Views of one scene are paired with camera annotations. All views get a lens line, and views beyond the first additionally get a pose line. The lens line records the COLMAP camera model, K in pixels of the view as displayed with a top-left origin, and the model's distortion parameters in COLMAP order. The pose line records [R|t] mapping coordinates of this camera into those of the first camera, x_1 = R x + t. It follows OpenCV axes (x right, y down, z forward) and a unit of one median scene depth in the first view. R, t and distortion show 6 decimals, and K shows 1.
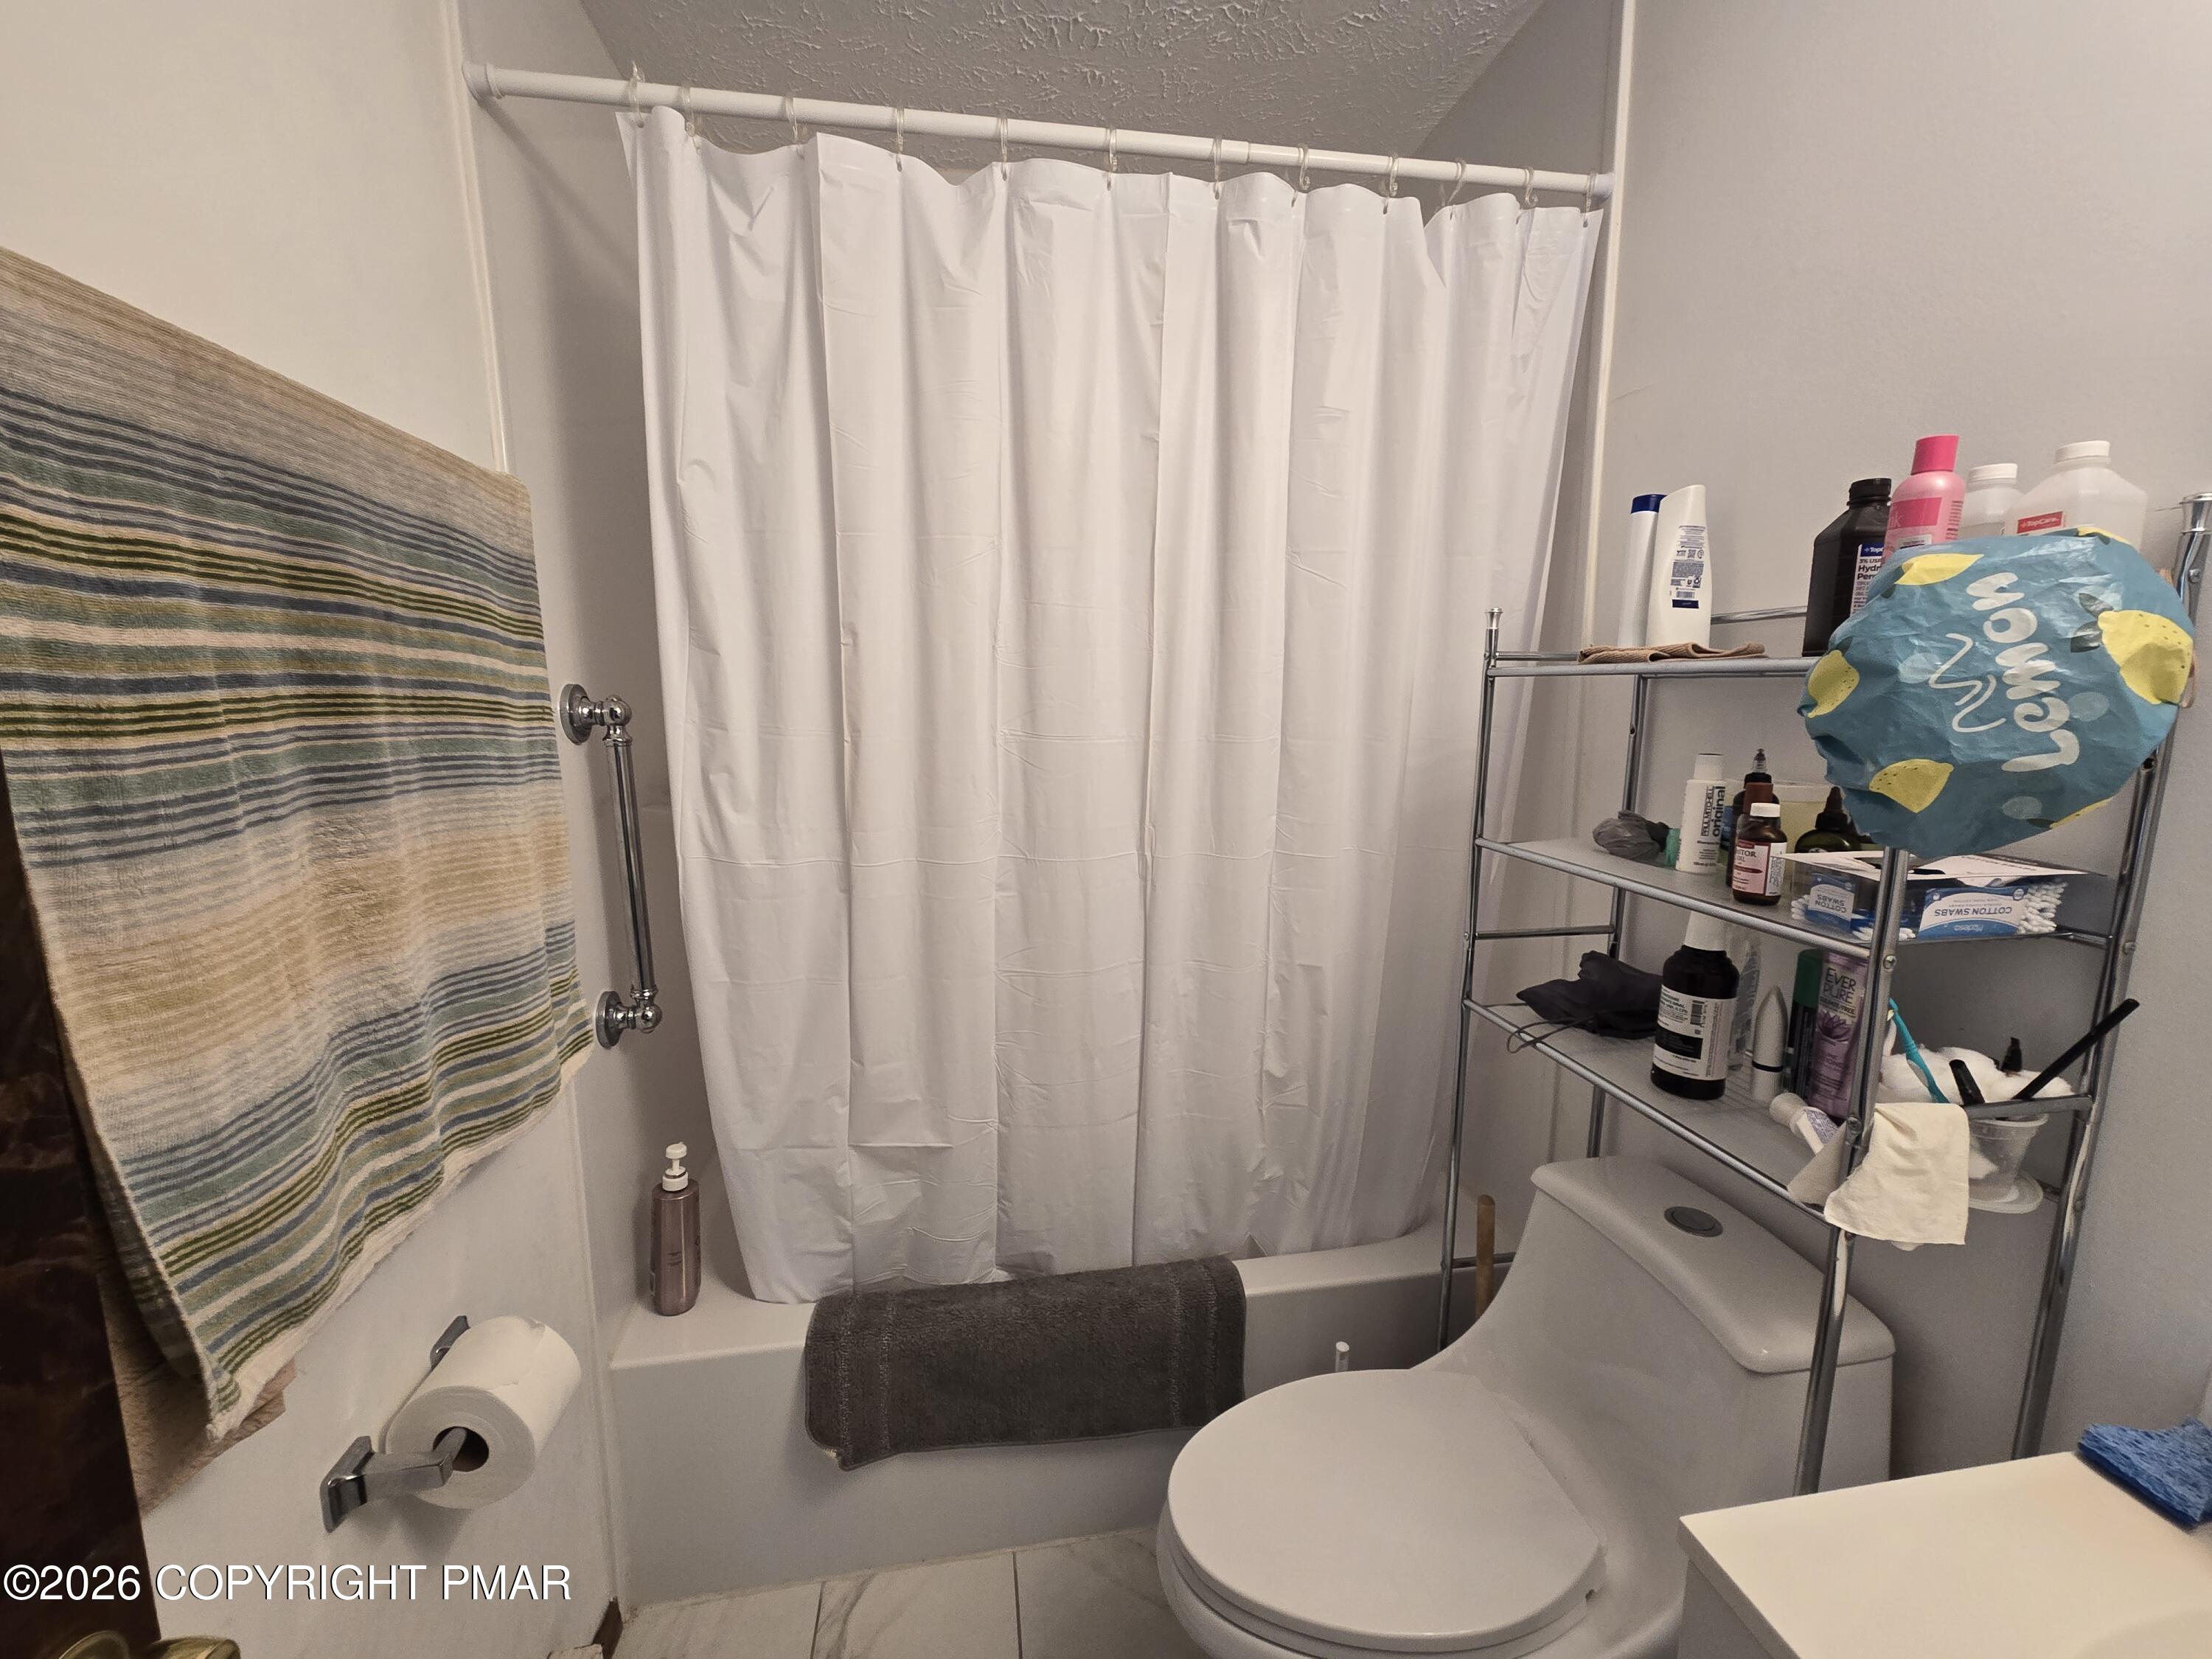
lens RADIAL K [[909.3, 0, 1105.3], [0, 909.3, 830.9], [0, 0, 1]] dist [-0.002330, 0.000749]
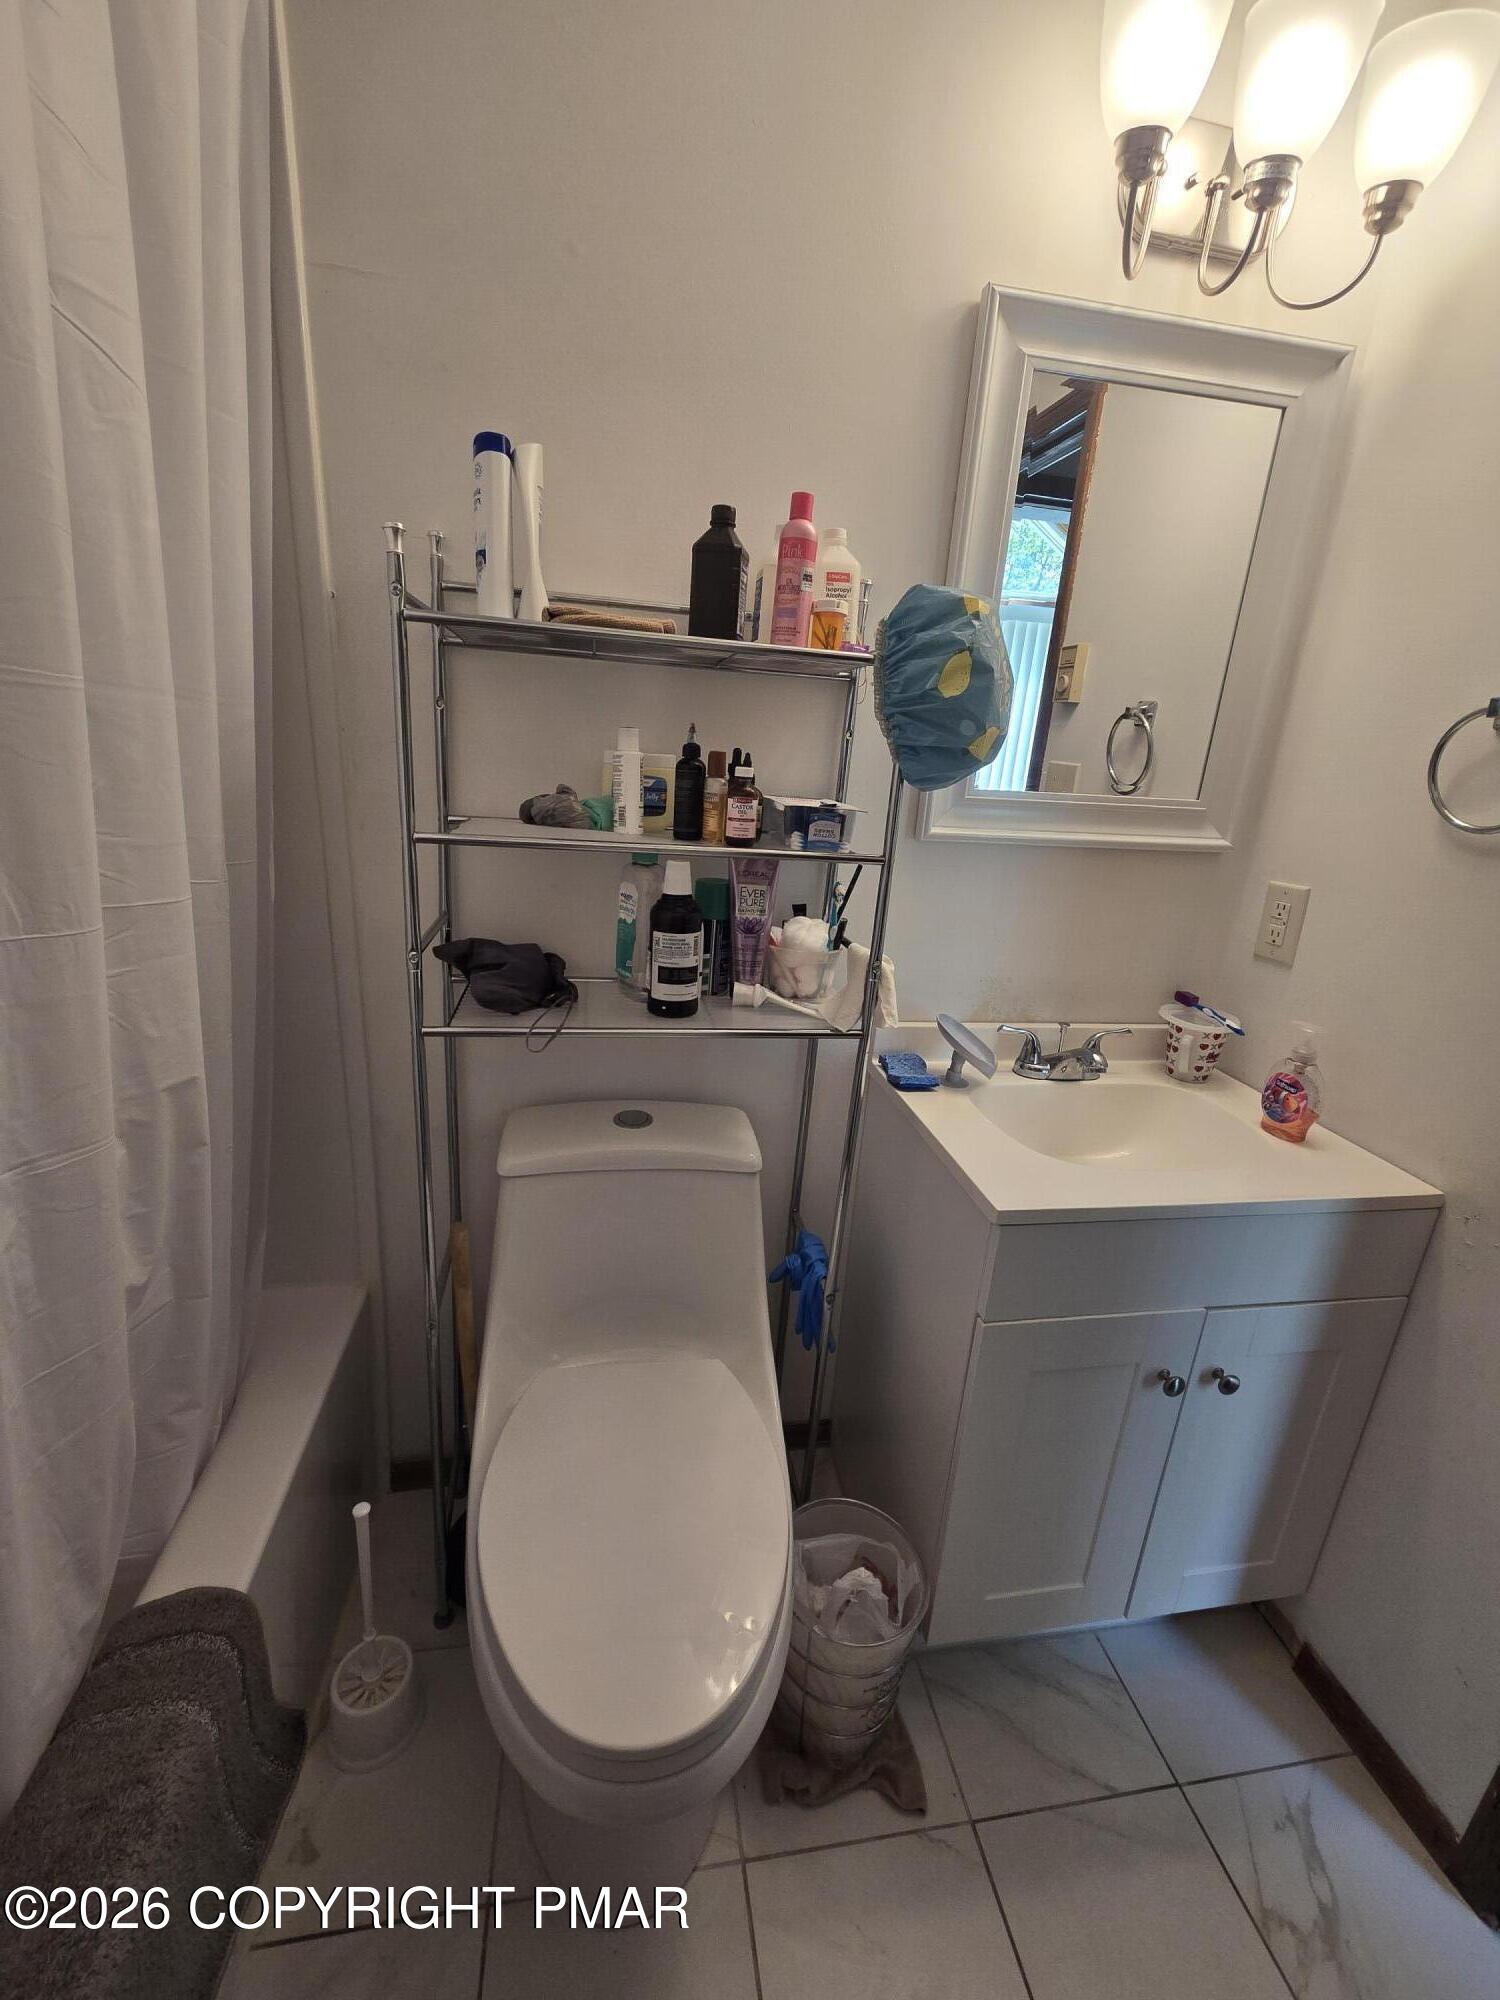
lens RADIAL K [[844.4, 0, 743.8], [0, 844.4, 995.0], [0, 0, 1]] dist [-0.001203, 0.005338]
pose [[-0.004948, -0.291326, 0.956611, -0.375064], [0.083551, 0.953157, 0.290707, -0.051678], [-0.996491, 0.081364, 0.019625, 0.740078]]
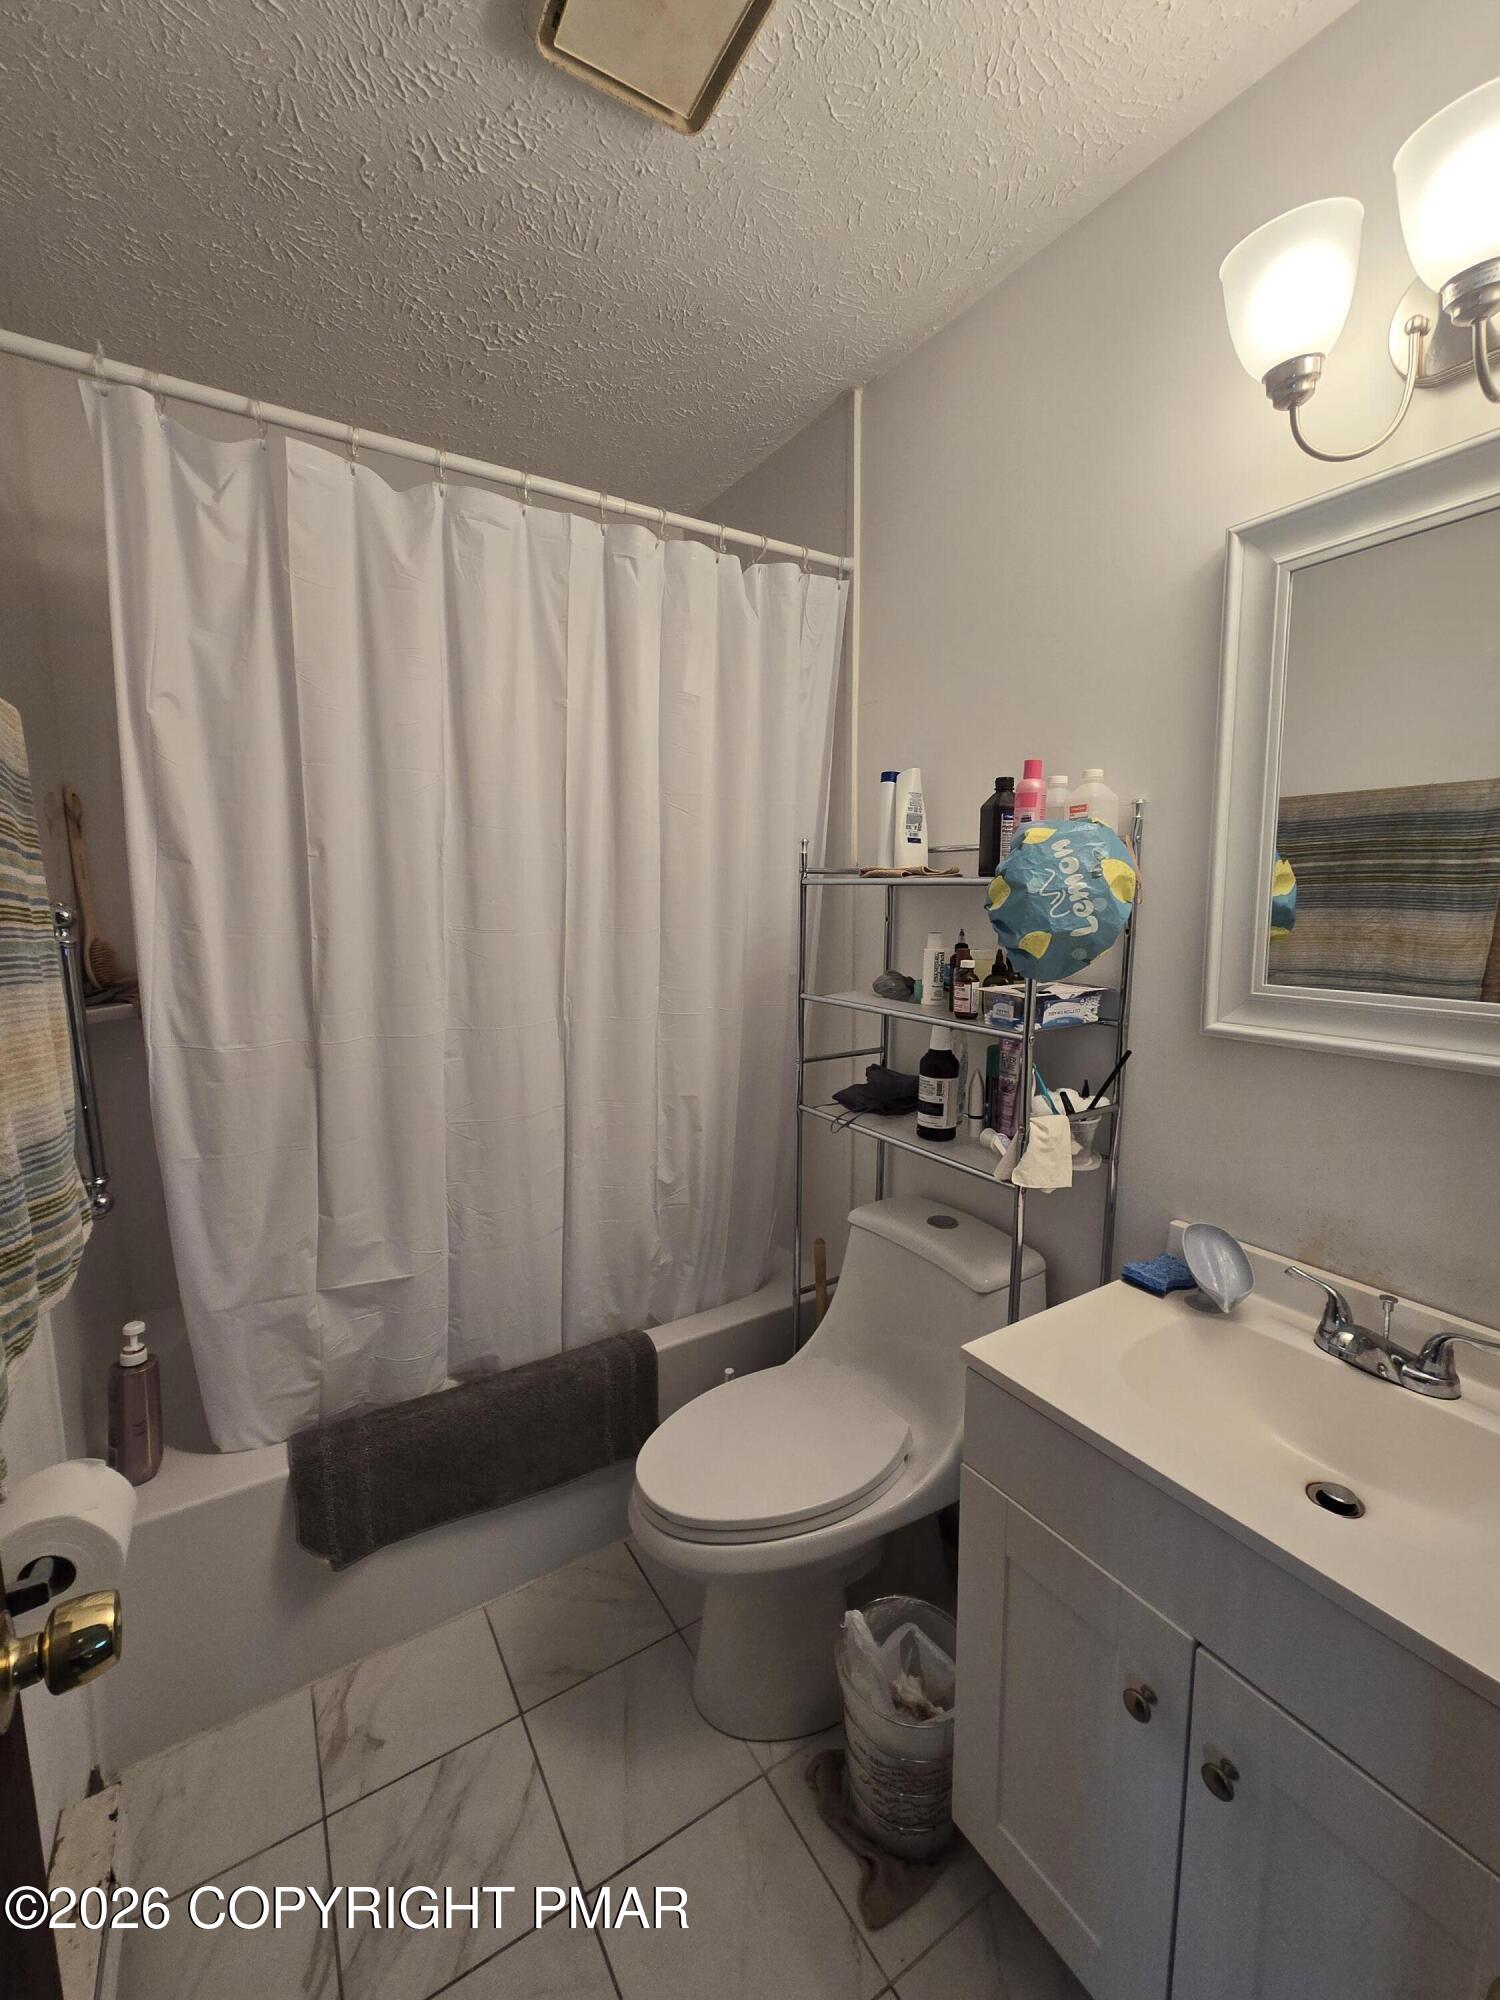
lens RADIAL K [[816.6, 0, 745.5], [0, 816.6, 995.4], [0, 0, 1]] dist [0.000156, 0.004208]
pose [[0.922818, -0.050221, 0.381948, -0.191185], [0.059059, 0.998189, -0.011441, 0.021714], [-0.380682, 0.033116, 0.924113, -0.200693]]
